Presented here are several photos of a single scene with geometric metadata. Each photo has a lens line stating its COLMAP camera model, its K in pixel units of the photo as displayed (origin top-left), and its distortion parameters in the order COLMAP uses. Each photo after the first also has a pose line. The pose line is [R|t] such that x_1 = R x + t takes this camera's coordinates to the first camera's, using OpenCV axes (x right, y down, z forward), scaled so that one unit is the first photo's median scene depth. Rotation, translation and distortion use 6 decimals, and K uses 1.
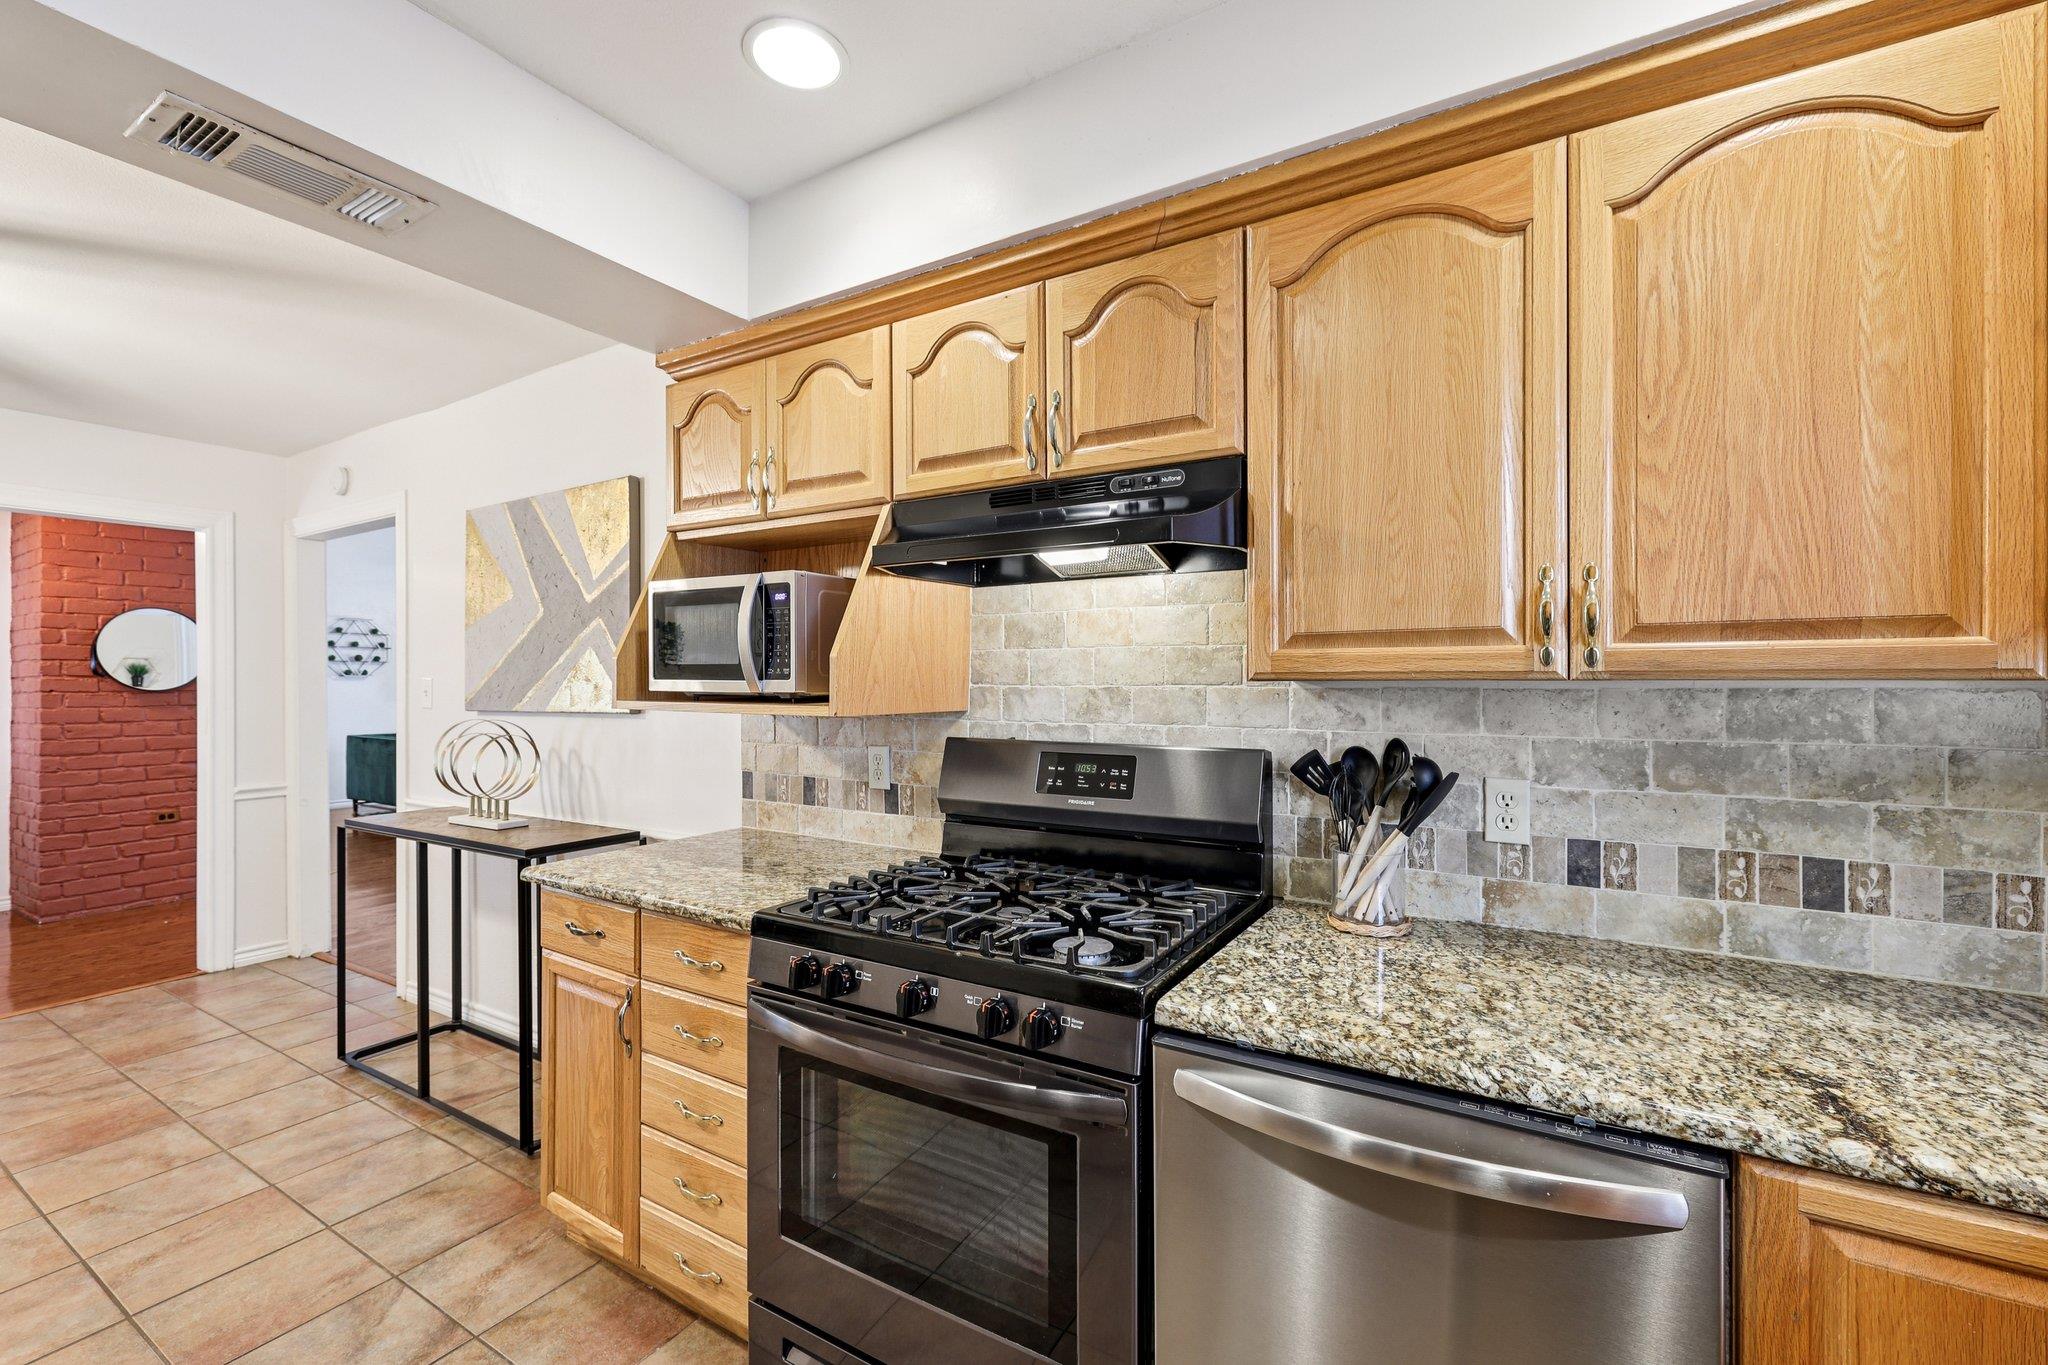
lens RADIAL K [[877.3, 0, 1020.3], [0, 877.3, 680.8], [0, 0, 1]] dist [0.000417, 0.001182]
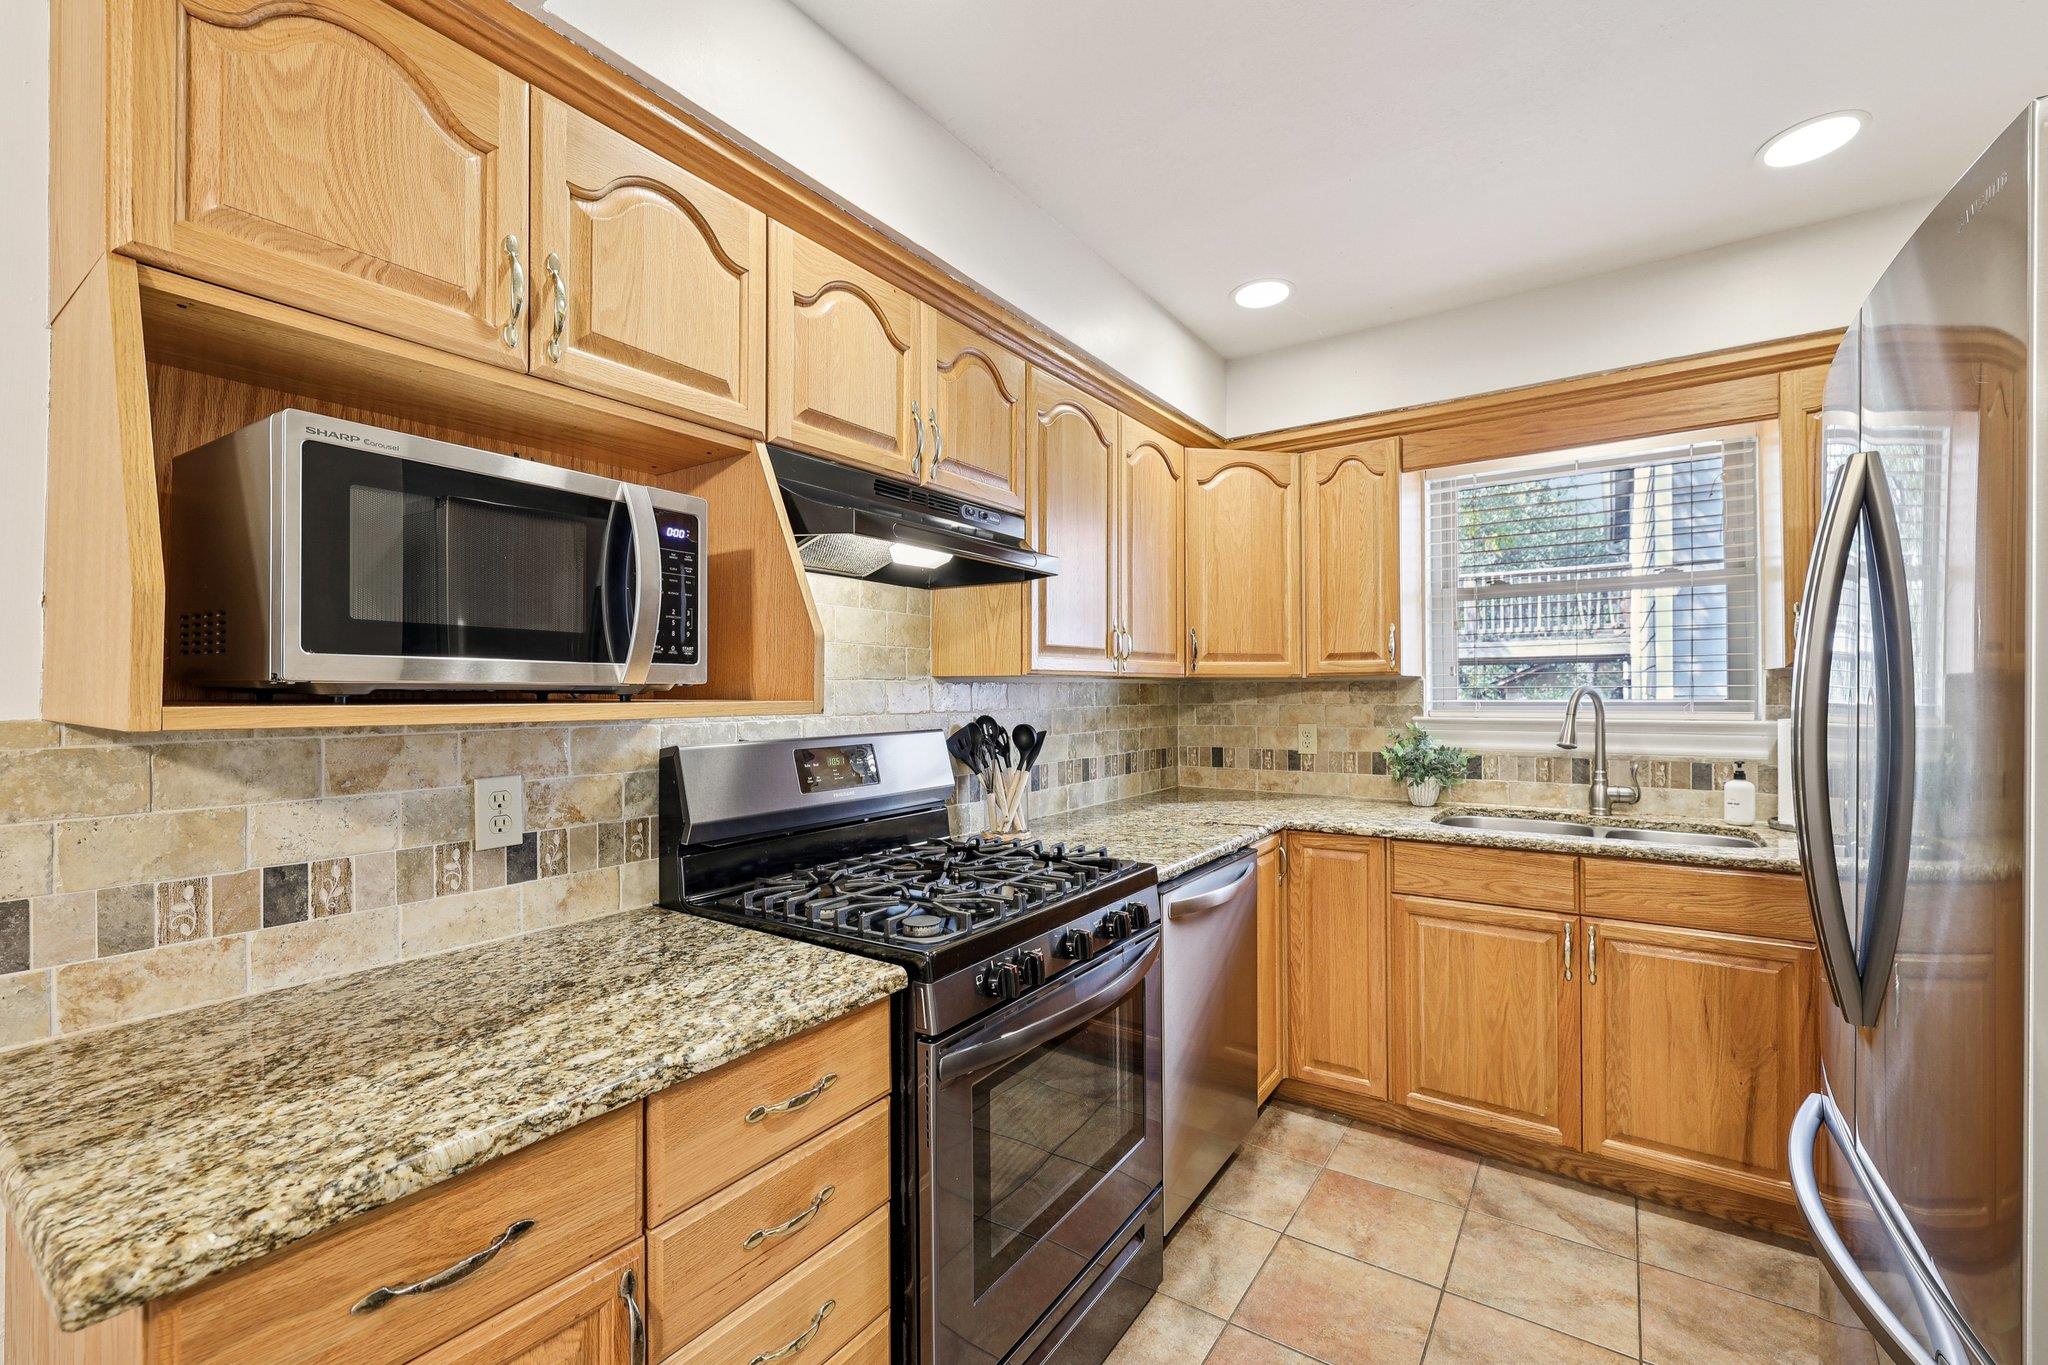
lens RADIAL K [[877.3, 0, 1031.0], [0, 877.3, 691.5], [0, 0, 1]] dist [0.000417, 0.001182]
pose [[0.034731, 0.001487, 0.999396, -0.811970], [0.009876, 0.999950, -0.001831, 0.020541], [-0.999348, 0.009933, 0.034715, 0.648520]]
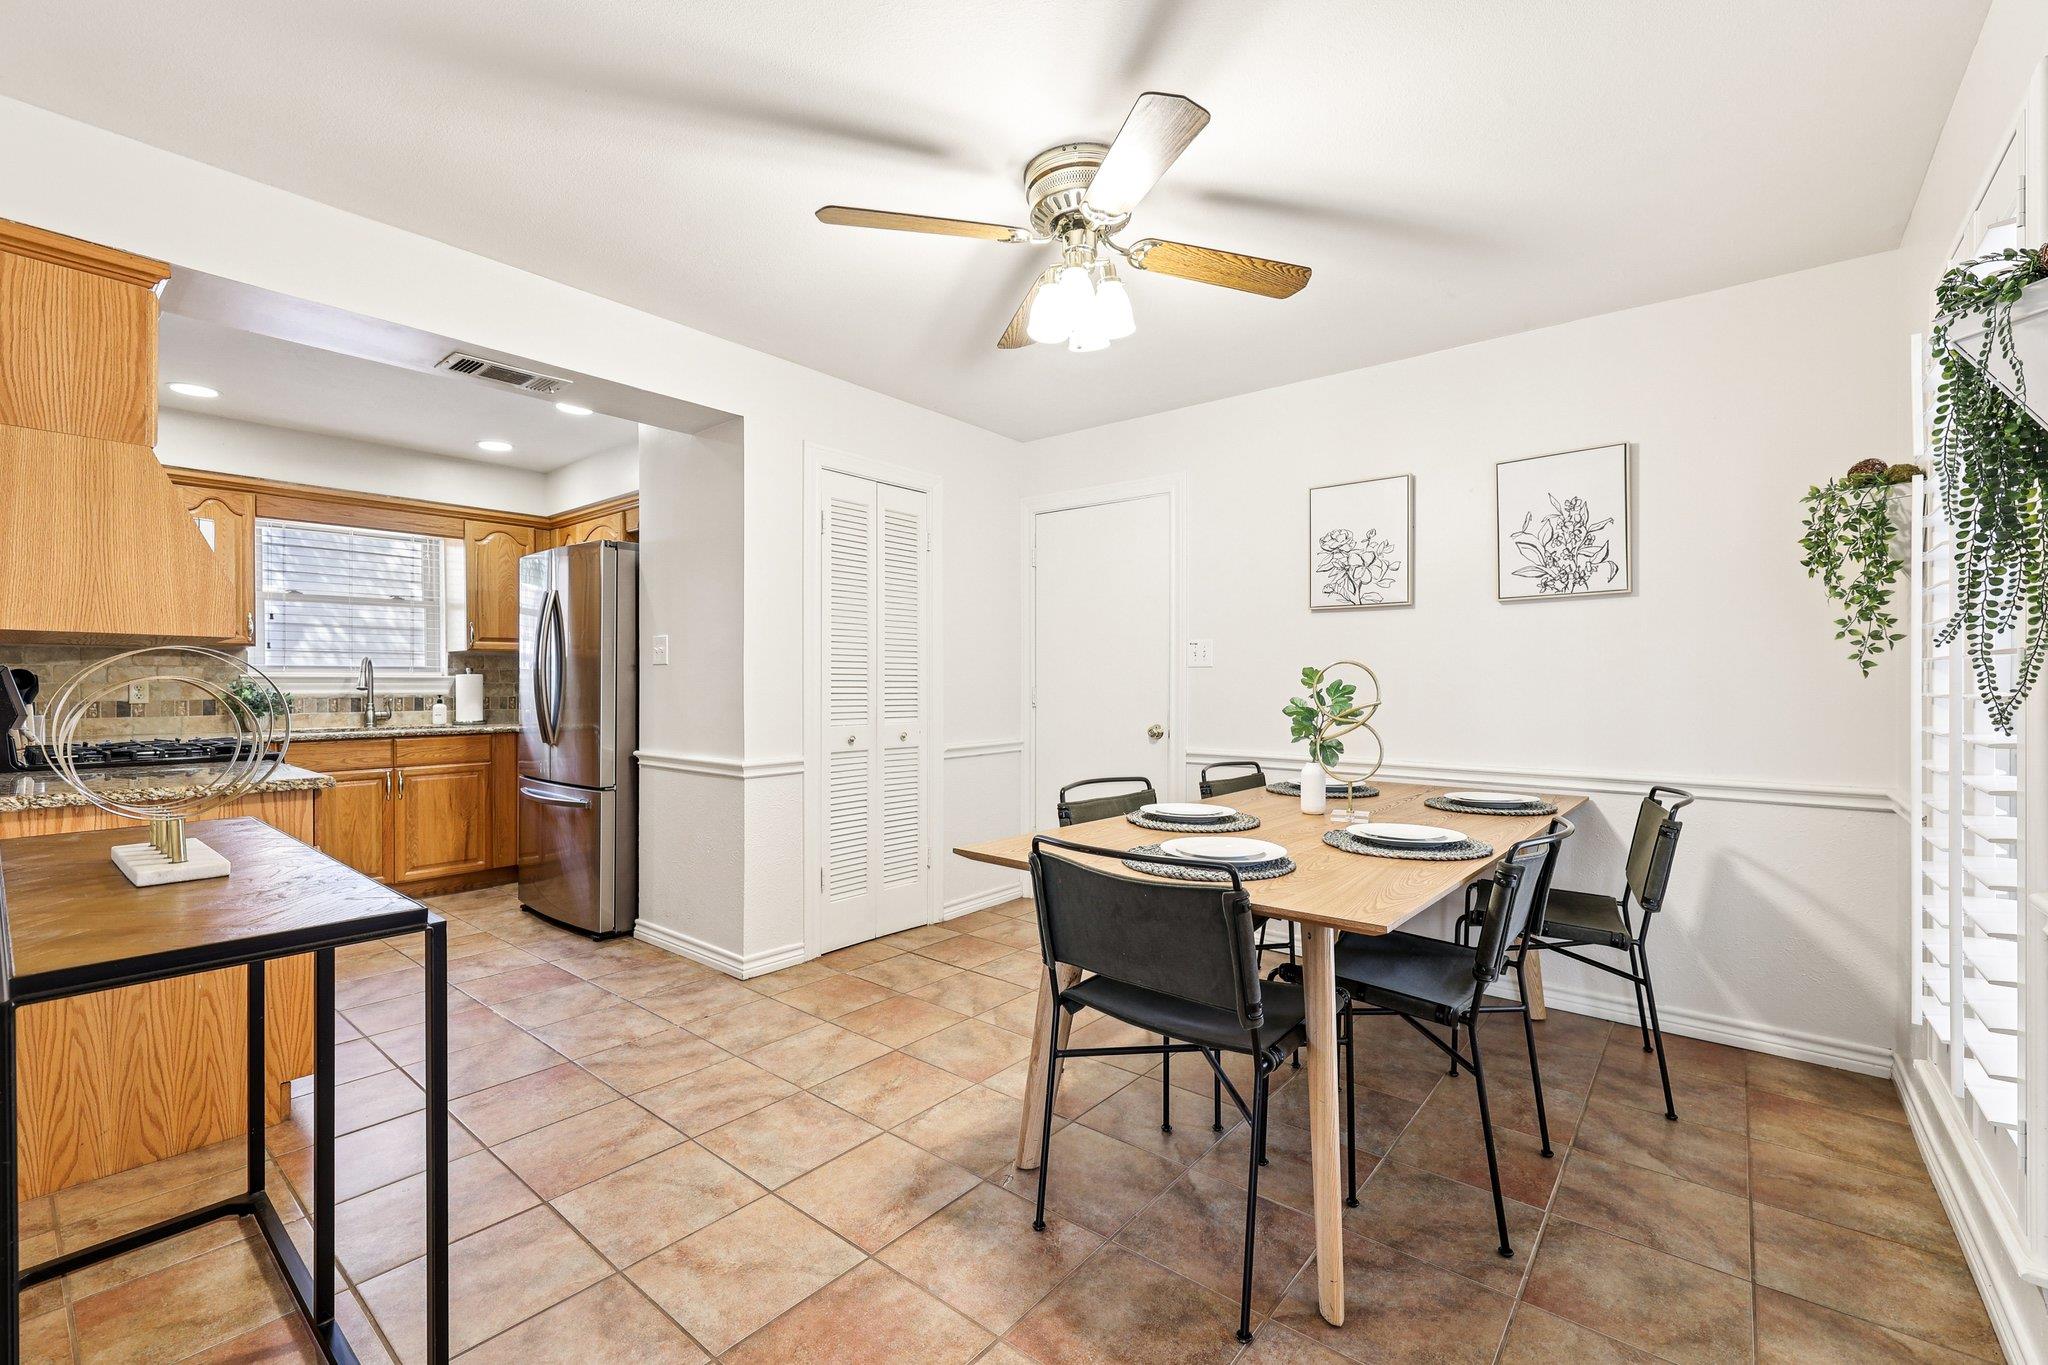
lens RADIAL K [[877.3, 0, 1023.1], [0, 877.3, 685.8], [0, 0, 1]] dist [0.000417, 0.001182]
pose [[-0.991697, 0.002563, 0.128574, -1.542550], [0.003279, 0.999980, 0.005355, 0.087100], [-0.128558, 0.005732, -0.991685, 1.964068]]
